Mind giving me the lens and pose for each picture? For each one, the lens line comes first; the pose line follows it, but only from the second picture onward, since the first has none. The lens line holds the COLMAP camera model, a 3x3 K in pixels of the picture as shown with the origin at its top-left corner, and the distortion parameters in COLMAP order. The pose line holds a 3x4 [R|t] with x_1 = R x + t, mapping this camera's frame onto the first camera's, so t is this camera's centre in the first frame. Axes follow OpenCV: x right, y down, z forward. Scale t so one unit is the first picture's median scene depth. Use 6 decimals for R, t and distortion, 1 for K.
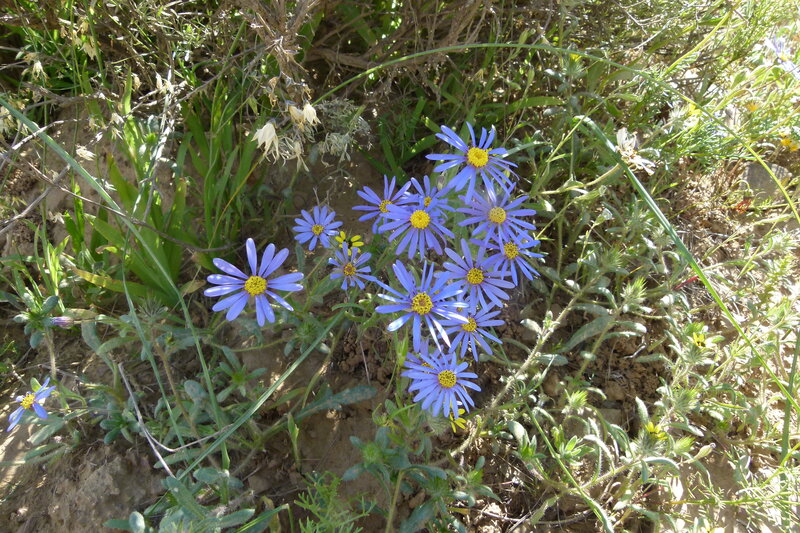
lens RADIAL K [[375.8, 0, 399.6], [0, 375.8, 265.7], [0, 0, 1]] dist [-0.015675, 0.002499]
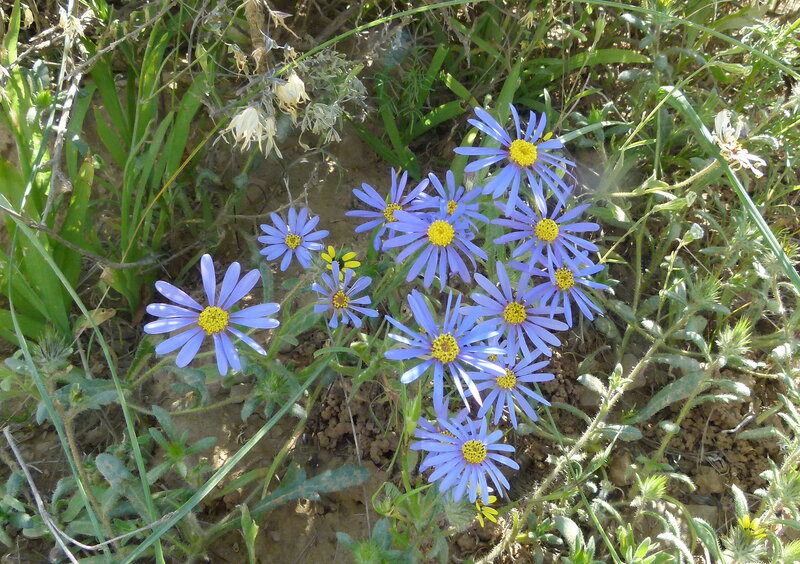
lens RADIAL K [[718.9, 0, 399.9], [0, 718.9, 282.6], [0, 0, 1]] dist [-0.009942, -0.008875]
pose [[0.998893, 0.022082, 0.041546, -0.070168], [-0.022131, 0.999755, 0.000717, -0.023163], [-0.041520, -0.001636, 0.999136, -0.333010]]
